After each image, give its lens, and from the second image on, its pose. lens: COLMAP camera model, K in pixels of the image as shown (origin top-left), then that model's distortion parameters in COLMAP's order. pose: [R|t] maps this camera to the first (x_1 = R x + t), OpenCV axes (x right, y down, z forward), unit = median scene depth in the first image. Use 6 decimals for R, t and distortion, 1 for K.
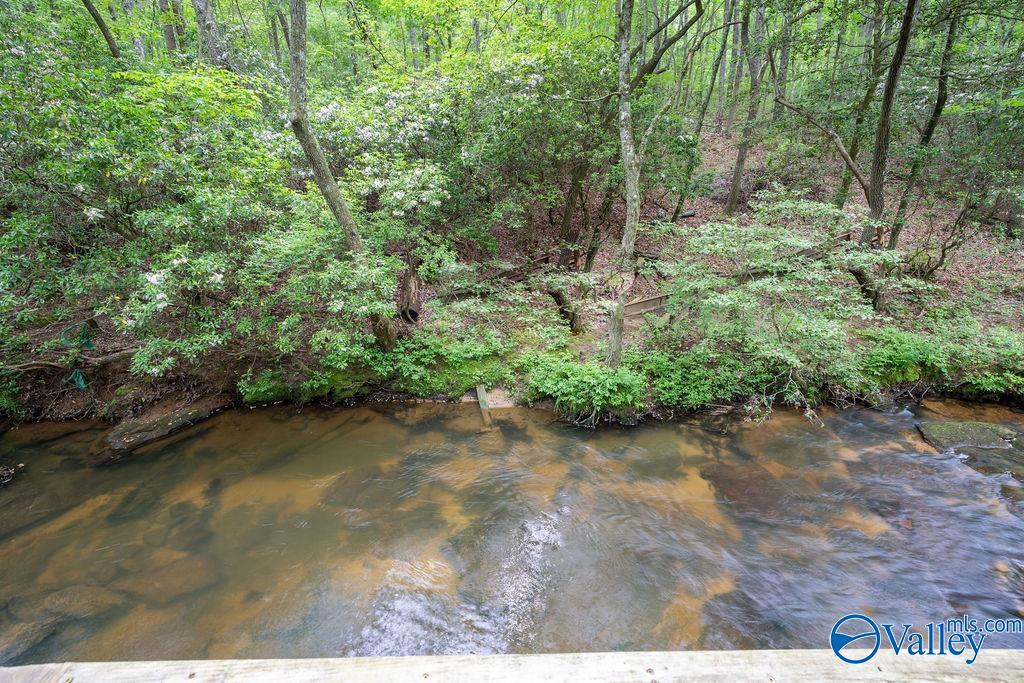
lens RADIAL K [[458.9, 0, 510.7], [0, 458.9, 340.9], [0, 0, 1]] dist [-0.003265, 0.000406]
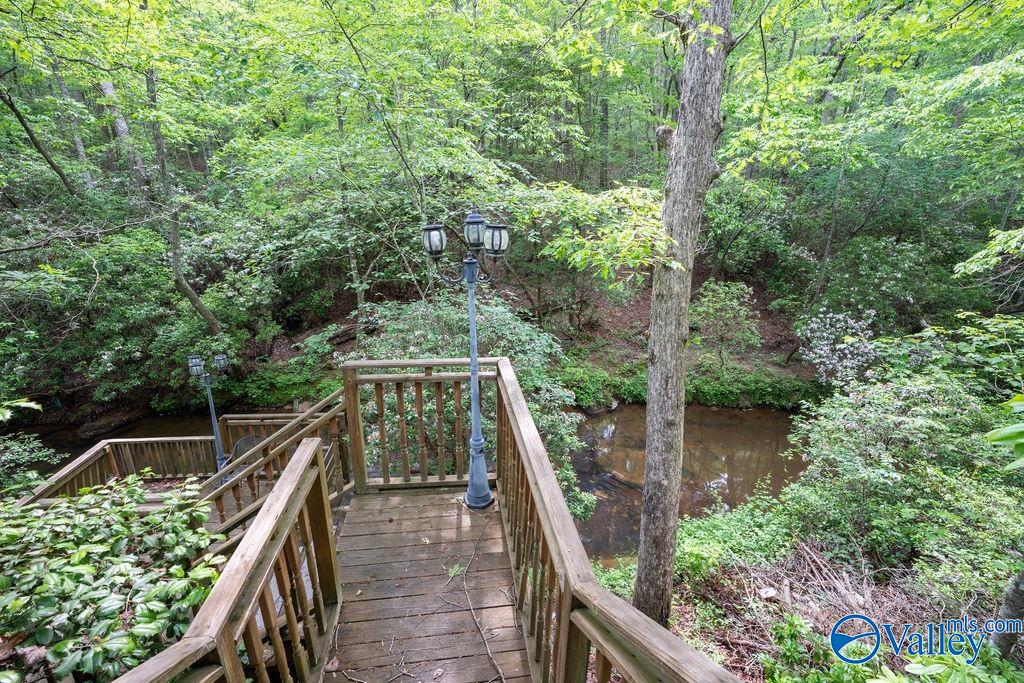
lens RADIAL K [[458.9, 0, 512.9], [0, 458.9, 342.8], [0, 0, 1]] dist [-0.003265, 0.000406]
pose [[0.995290, -0.010540, 0.096372, 1.344185], [0.010210, 0.999940, 0.003924, -0.273991], [-0.096408, -0.002922, 0.995338, -1.938308]]
